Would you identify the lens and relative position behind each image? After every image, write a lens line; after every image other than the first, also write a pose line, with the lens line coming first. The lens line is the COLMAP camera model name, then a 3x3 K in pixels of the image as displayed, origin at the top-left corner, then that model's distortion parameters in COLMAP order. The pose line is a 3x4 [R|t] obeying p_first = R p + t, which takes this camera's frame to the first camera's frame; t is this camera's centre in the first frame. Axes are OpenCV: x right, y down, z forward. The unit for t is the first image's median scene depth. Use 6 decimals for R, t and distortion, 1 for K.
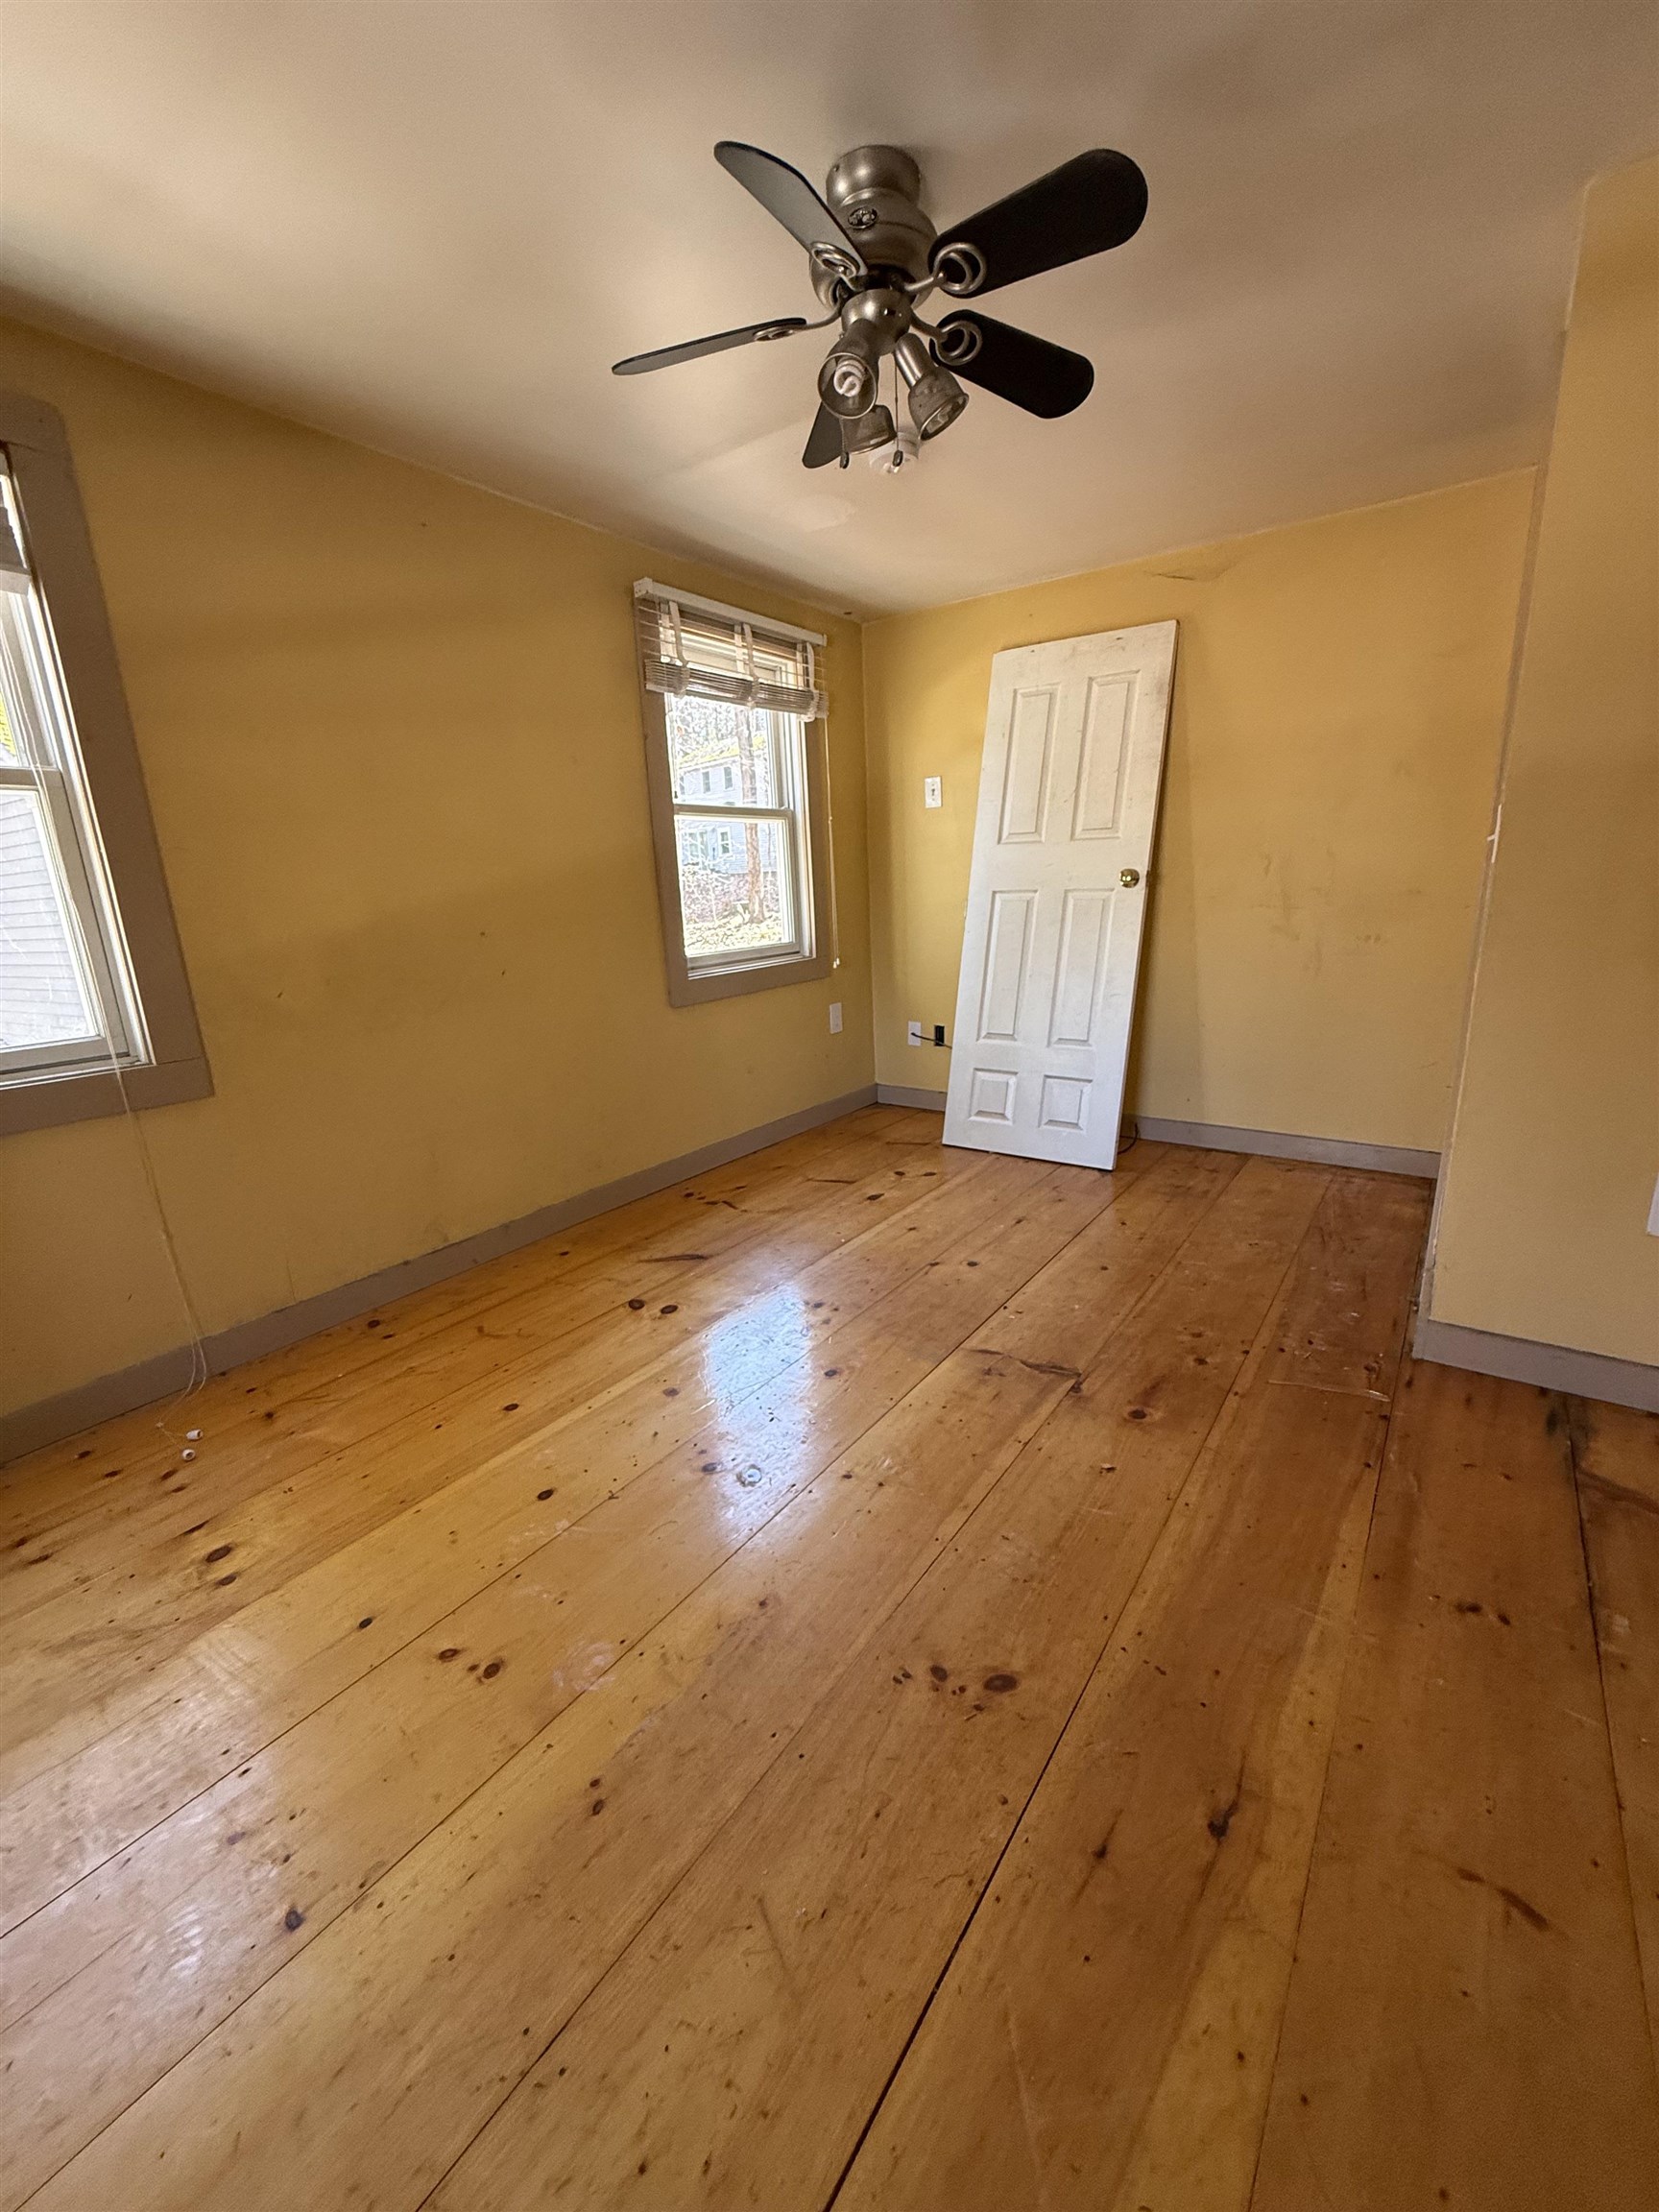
lens RADIAL K [[878.1, 0, 828.1], [0, 878.1, 1106.5], [0, 0, 1]] dist [-0.000951, 0.000494]
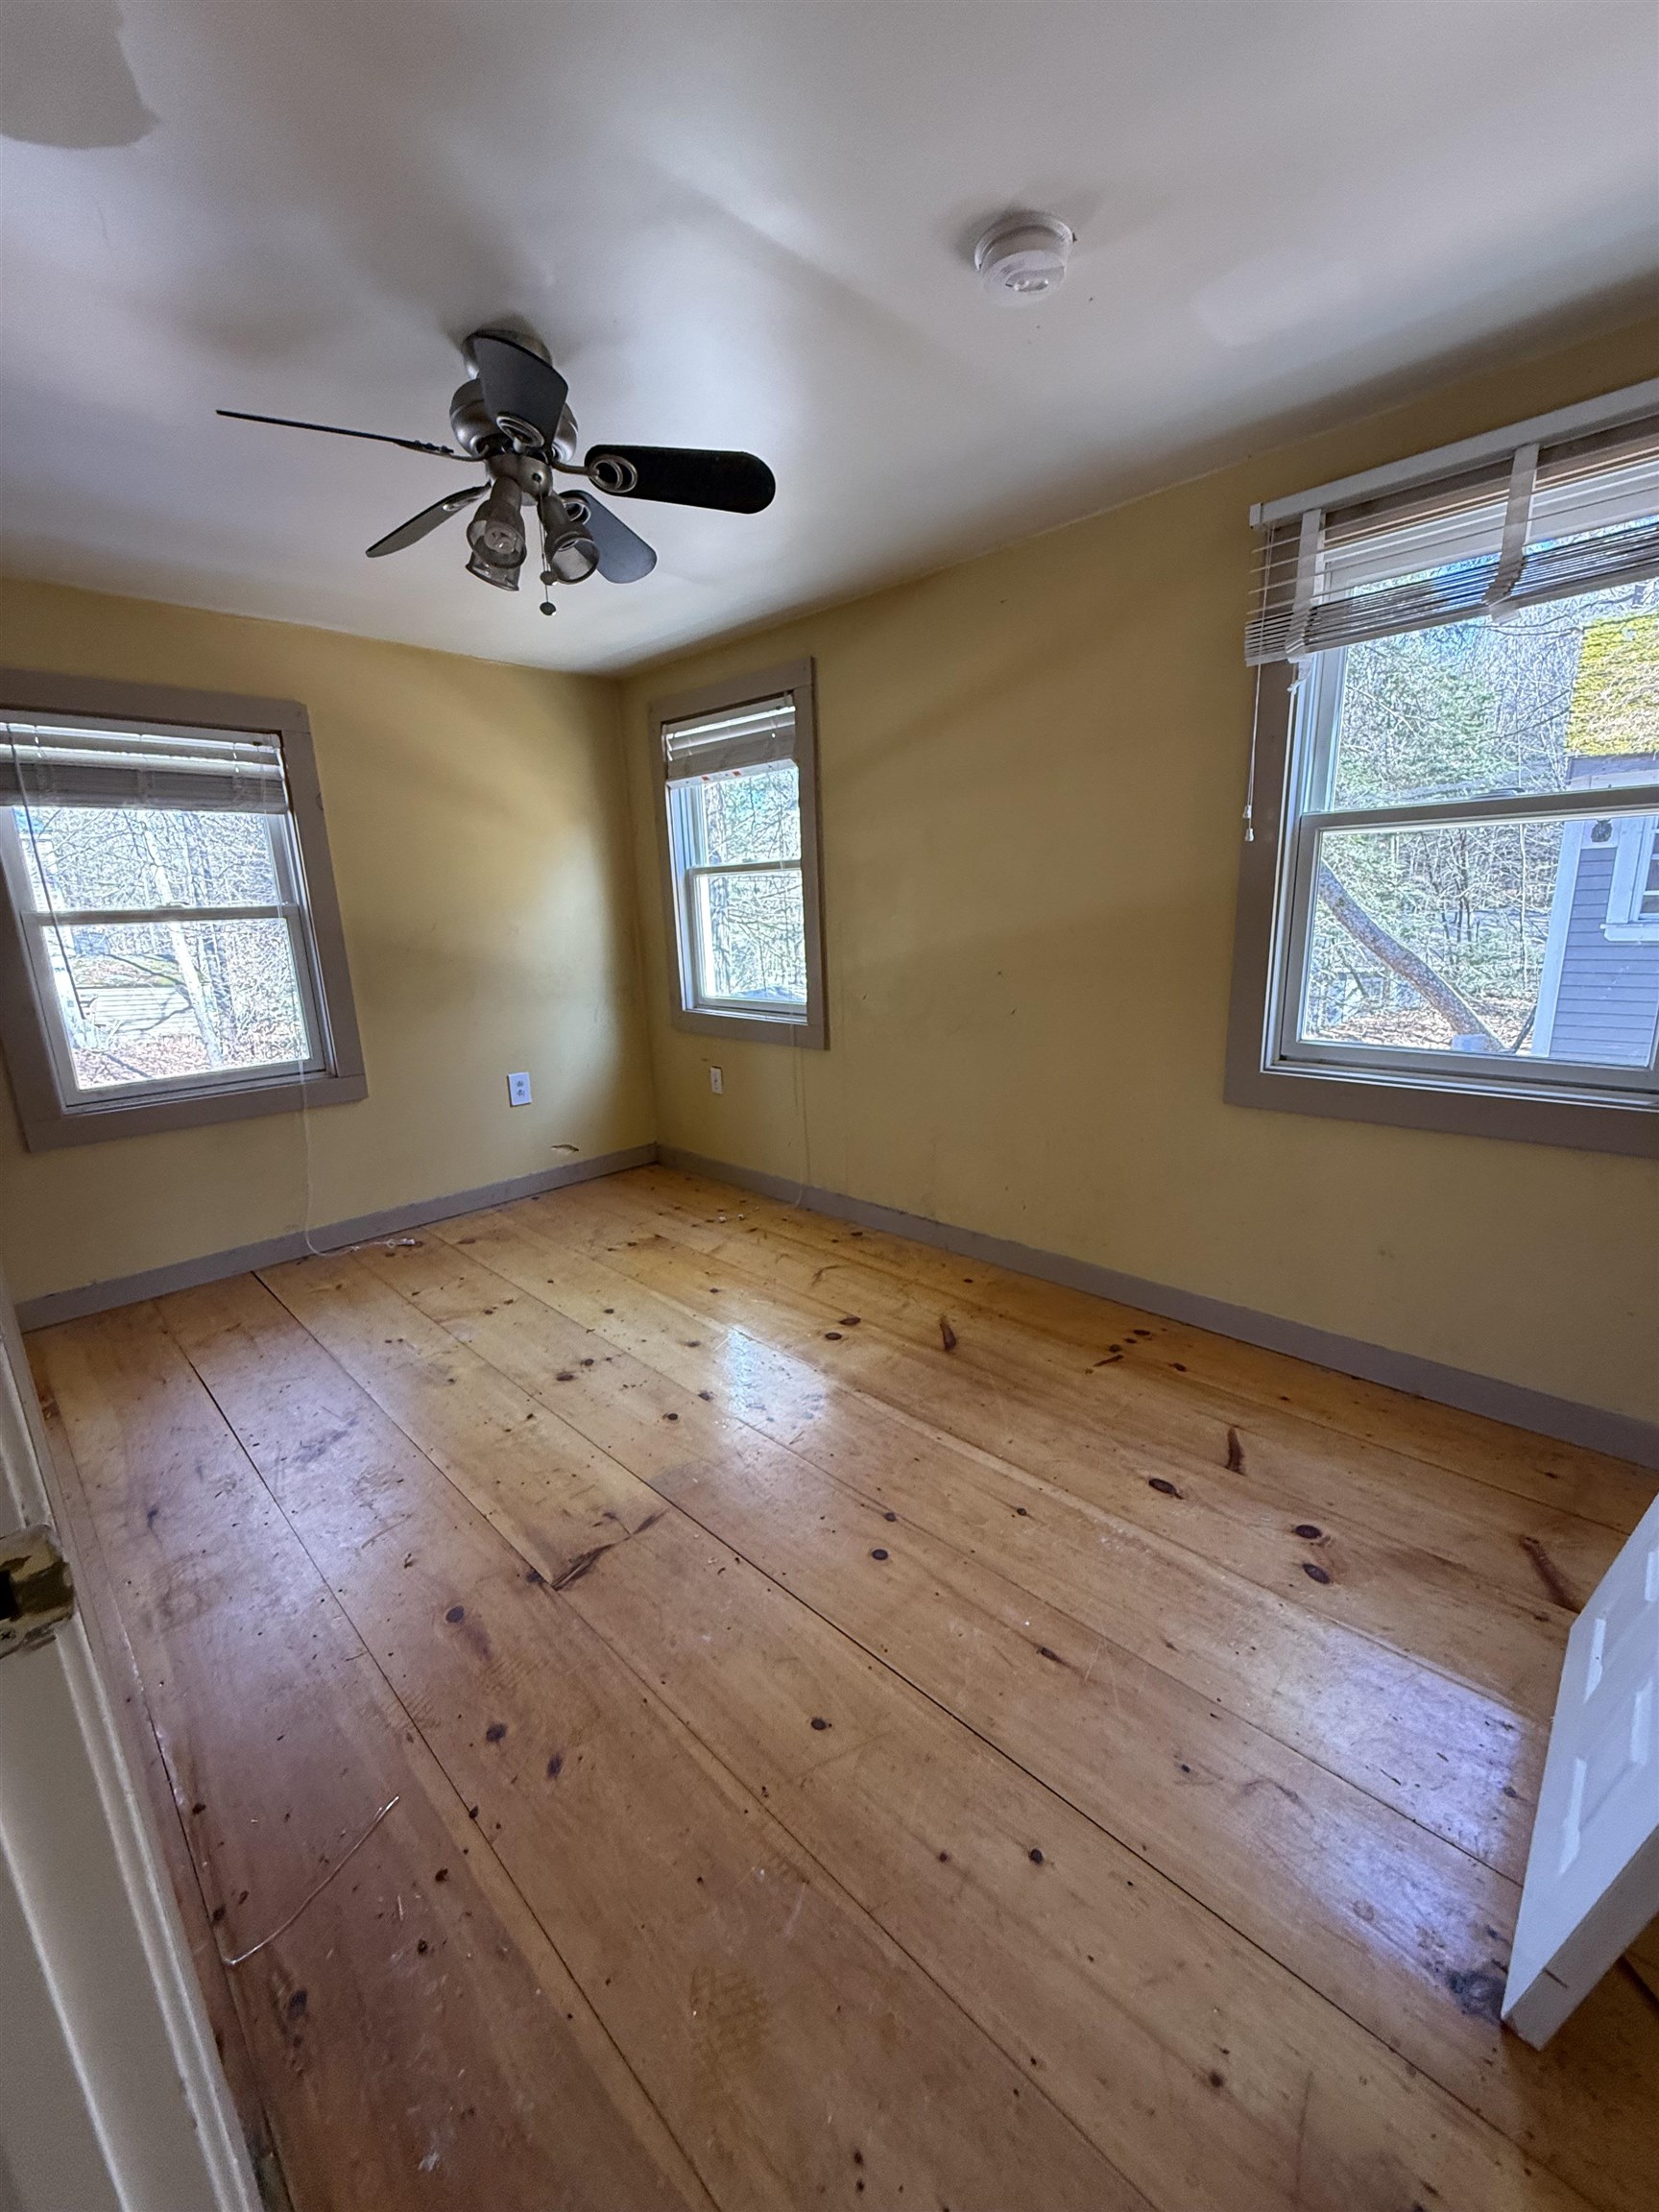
lens RADIAL K [[878.1, 0, 826.3], [0, 878.1, 1104.5], [0, 0, 1]] dist [-0.000951, 0.000494]
pose [[-0.146260, 0.269610, -0.951797, 0.673610], [-0.211304, 0.931424, 0.296310, -0.307387], [0.966415, 0.244457, -0.079260, 0.887121]]
